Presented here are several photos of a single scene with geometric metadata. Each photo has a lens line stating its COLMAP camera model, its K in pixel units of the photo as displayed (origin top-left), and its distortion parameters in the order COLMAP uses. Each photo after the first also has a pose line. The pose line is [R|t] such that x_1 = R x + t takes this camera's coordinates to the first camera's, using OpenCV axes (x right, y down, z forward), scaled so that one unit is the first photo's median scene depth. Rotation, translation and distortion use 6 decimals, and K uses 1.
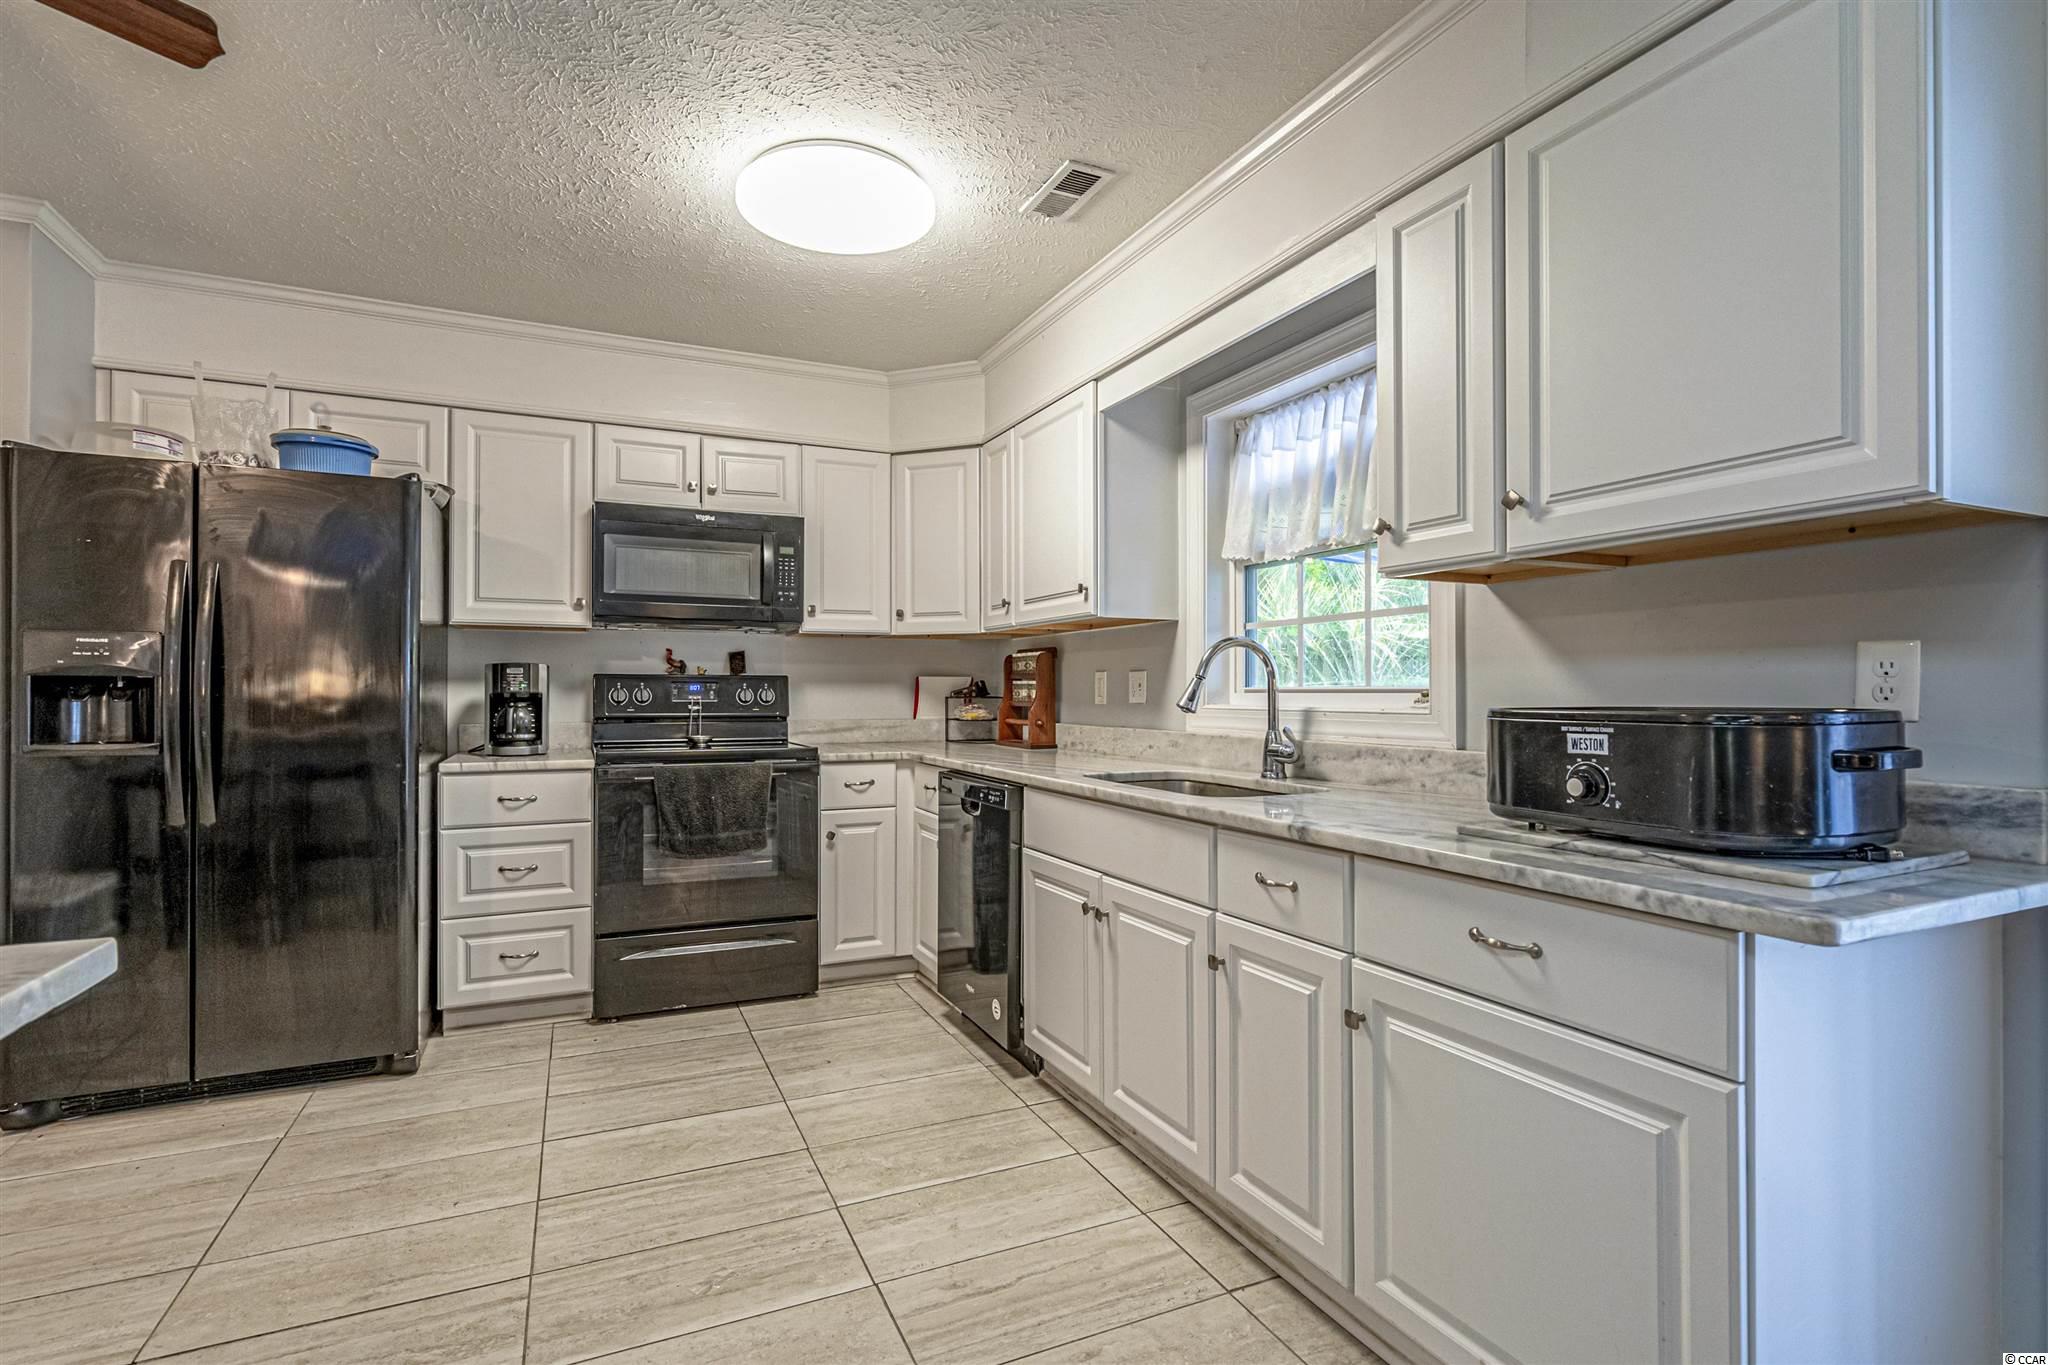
lens RADIAL K [[969.9, 0, 1022.9], [0, 969.9, 687.9], [0, 0, 1]] dist [-0.004917, 0.000570]
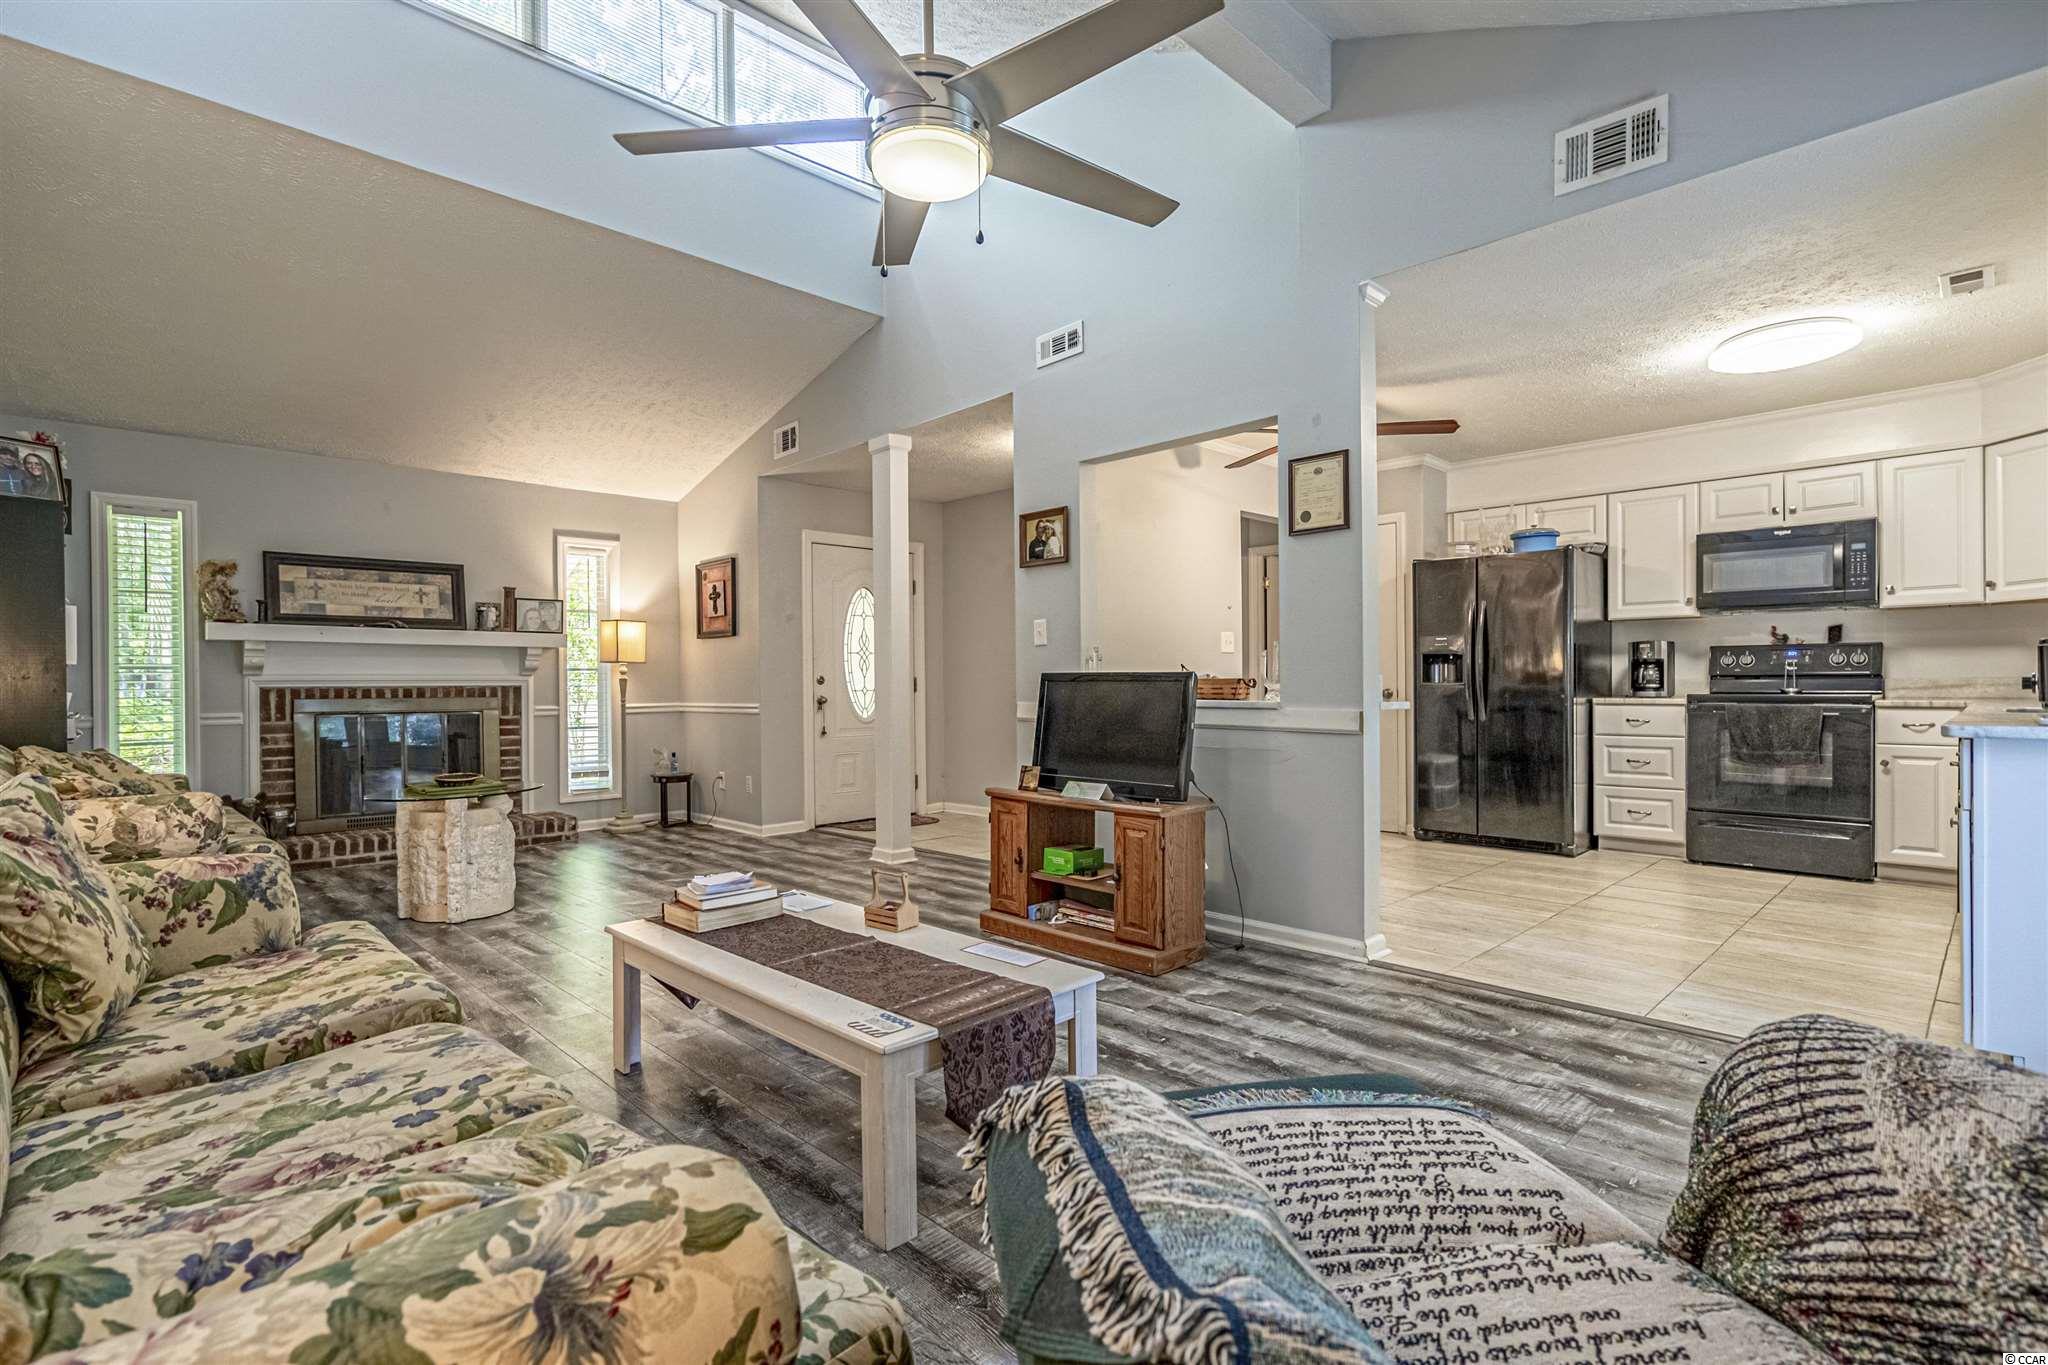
lens RADIAL K [[959.9, 0, 1023.8], [0, 959.9, 687.2], [0, 0, 1]] dist [-0.001515, 0.000613]
pose [[0.332427, 0.002330, -0.943126, 0.772338], [0.009180, 0.999942, 0.005706, 0.039315], [0.943084, -0.010555, 0.332386, -0.630834]]
